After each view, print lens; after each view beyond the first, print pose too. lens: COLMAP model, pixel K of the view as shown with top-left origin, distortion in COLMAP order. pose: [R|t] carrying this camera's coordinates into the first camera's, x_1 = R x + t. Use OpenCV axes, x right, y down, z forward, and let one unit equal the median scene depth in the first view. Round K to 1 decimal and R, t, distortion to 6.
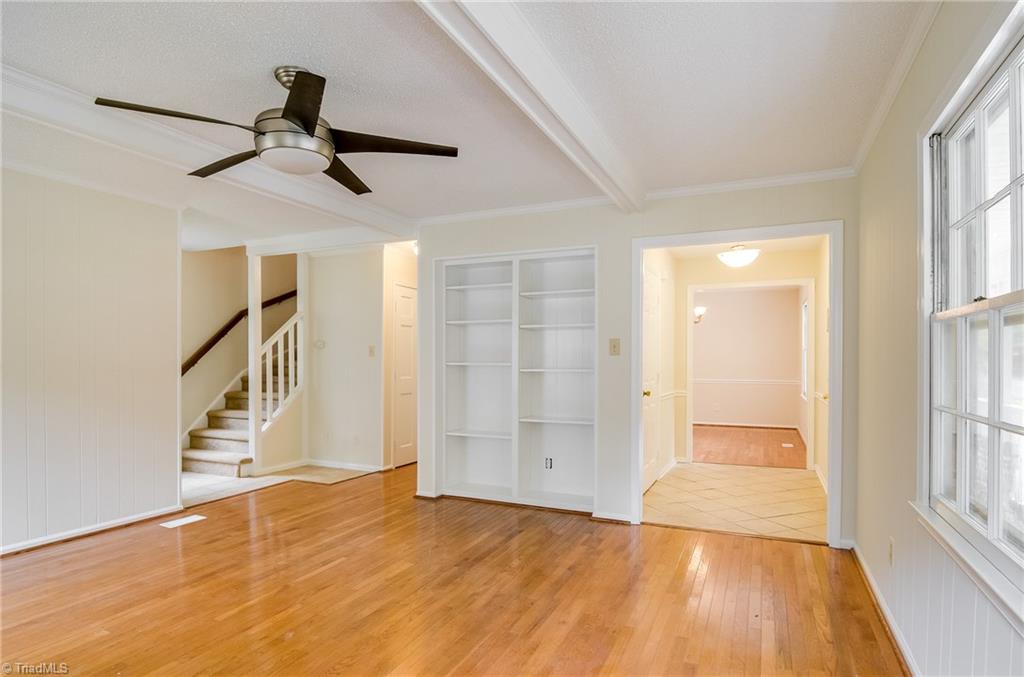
lens RADIAL K [[548.0, 0, 500.6], [0, 548.0, 354.5], [0, 0, 1]] dist [-0.003470, -0.001956]
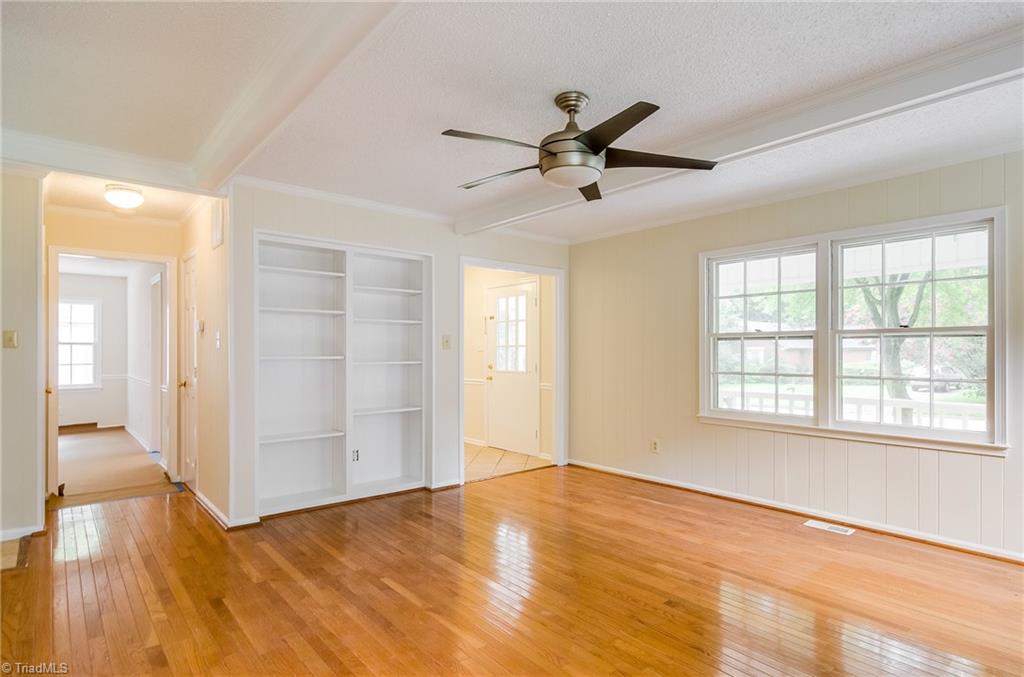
lens RADIAL K [[548.0, 0, 512.3], [0, 548.0, 344.9], [0, 0, 1]] dist [-0.003470, -0.001956]
pose [[0.416948, 0.013844, 0.908825, -0.800664], [-0.007485, 0.999902, -0.011797, 0.005154], [-0.908900, -0.001883, 0.417011, 0.358952]]
